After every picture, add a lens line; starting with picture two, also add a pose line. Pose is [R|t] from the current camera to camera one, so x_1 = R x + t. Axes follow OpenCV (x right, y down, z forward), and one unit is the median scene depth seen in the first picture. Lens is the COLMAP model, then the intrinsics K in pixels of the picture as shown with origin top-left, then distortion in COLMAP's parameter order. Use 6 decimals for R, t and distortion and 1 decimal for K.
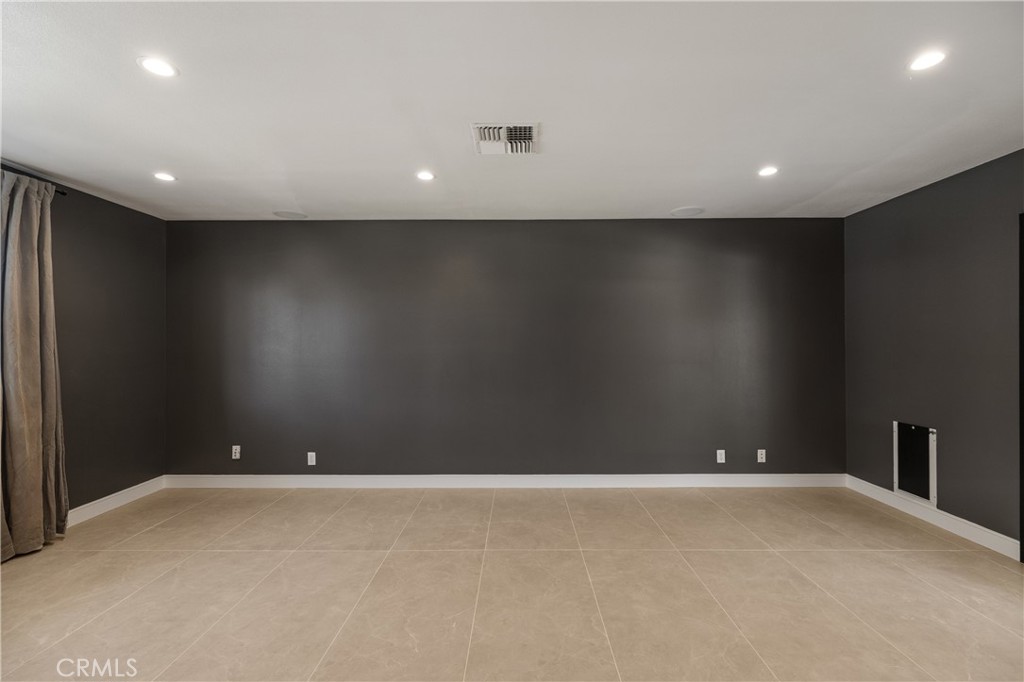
lens RADIAL K [[433.5, 0, 511.1], [0, 433.5, 342.5], [0, 0, 1]] dist [0.002508, -0.000012]
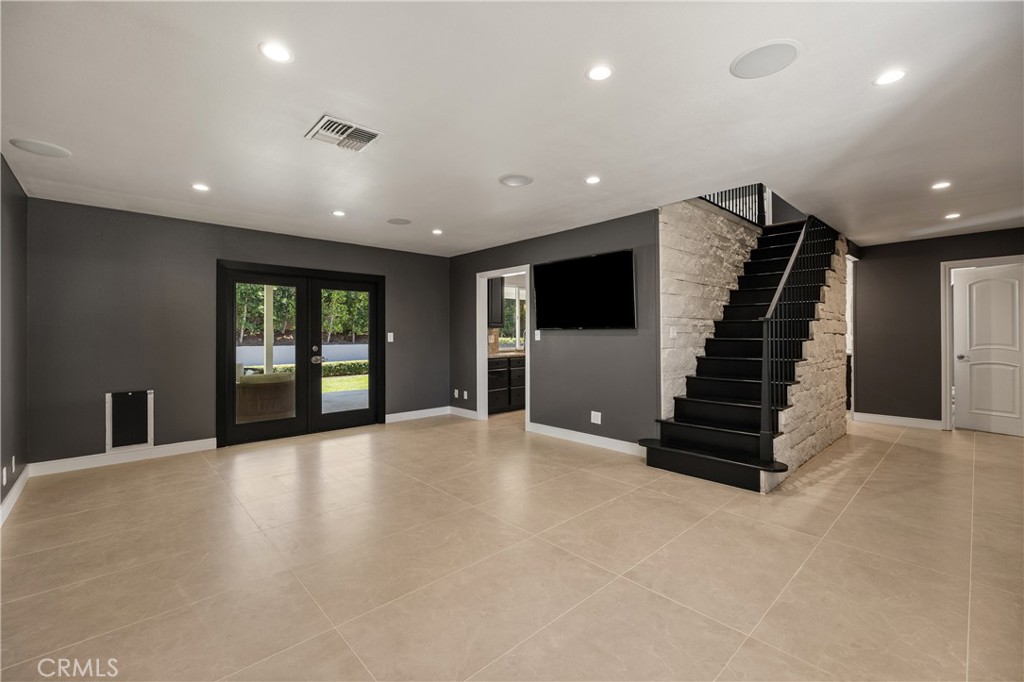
lens RADIAL K [[433.5, 0, 516.8], [0, 433.5, 337.1], [0, 0, 1]] dist [0.002508, -0.000012]
pose [[-0.693625, 0.002985, 0.720330, -0.839887], [0.003578, 0.999993, -0.000699, 0.032506], [-0.720327, 0.002093, -0.693631, 1.106921]]
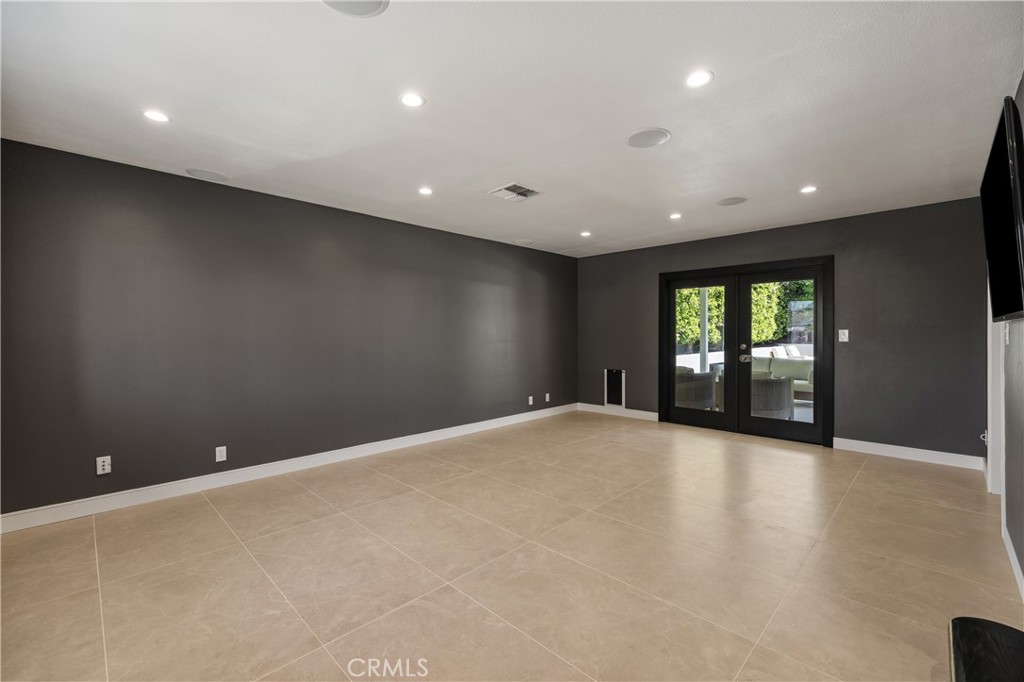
lens RADIAL K [[433.5, 0, 509.6], [0, 433.5, 338.3], [0, 0, 1]] dist [0.002508, -0.000012]
pose [[0.699601, -0.005374, 0.714513, -0.866447], [-0.002475, 0.999947, 0.009945, 0.026907], [-0.714529, -0.008726, 0.699551, -0.050685]]
